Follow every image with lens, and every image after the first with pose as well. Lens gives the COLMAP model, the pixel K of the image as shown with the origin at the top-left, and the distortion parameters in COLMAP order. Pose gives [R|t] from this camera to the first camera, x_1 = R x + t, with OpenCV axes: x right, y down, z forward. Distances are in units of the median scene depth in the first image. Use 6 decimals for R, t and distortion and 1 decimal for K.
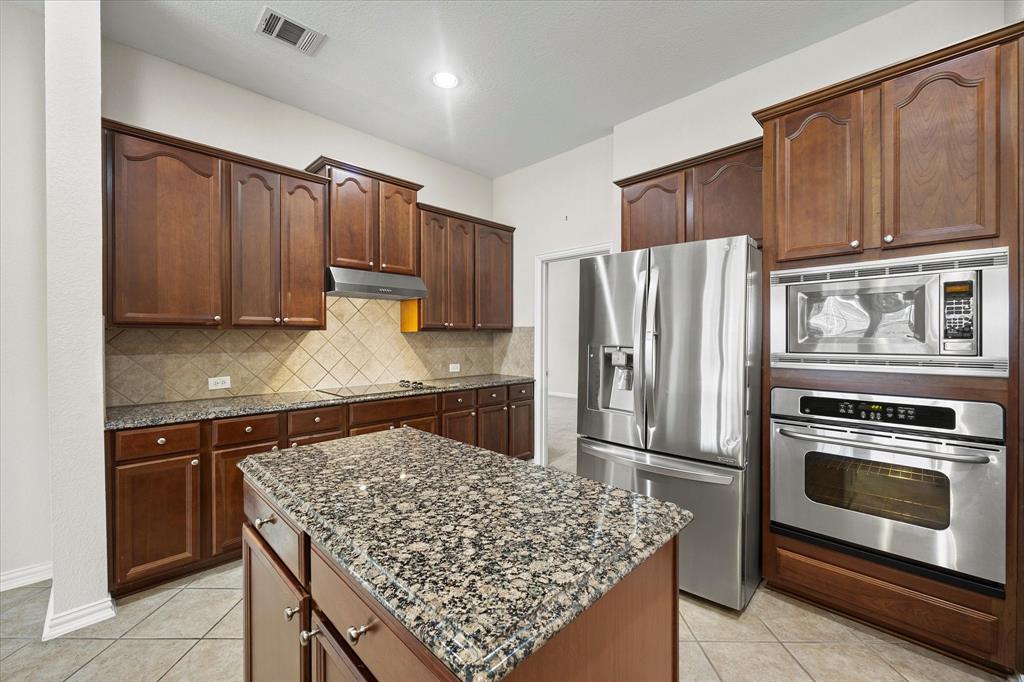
lens RADIAL K [[411.7, 0, 511.5], [0, 411.7, 340.3], [0, 0, 1]] dist [-0.002475, -0.000013]
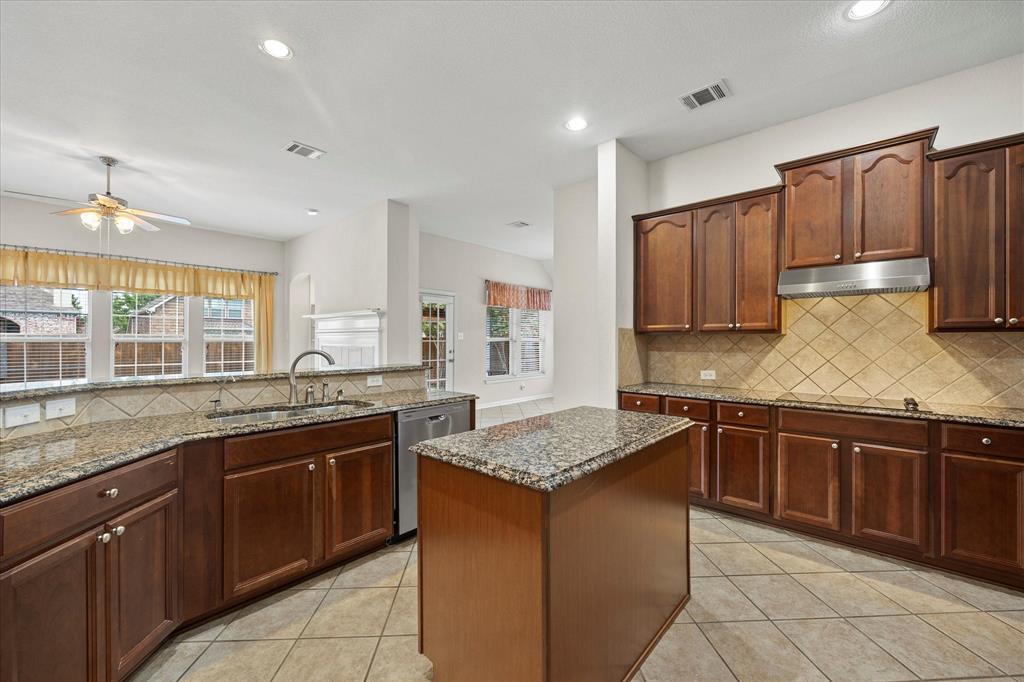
lens RADIAL K [[411.7, 0, 509.2], [0, 411.7, 341.2], [0, 0, 1]] dist [-0.002475, -0.000013]
pose [[0.053849, 0.002426, -0.998546, 0.575220], [-0.009942, 0.999949, 0.001893, -0.000730], [0.998500, 0.009826, 0.053871, 0.292321]]
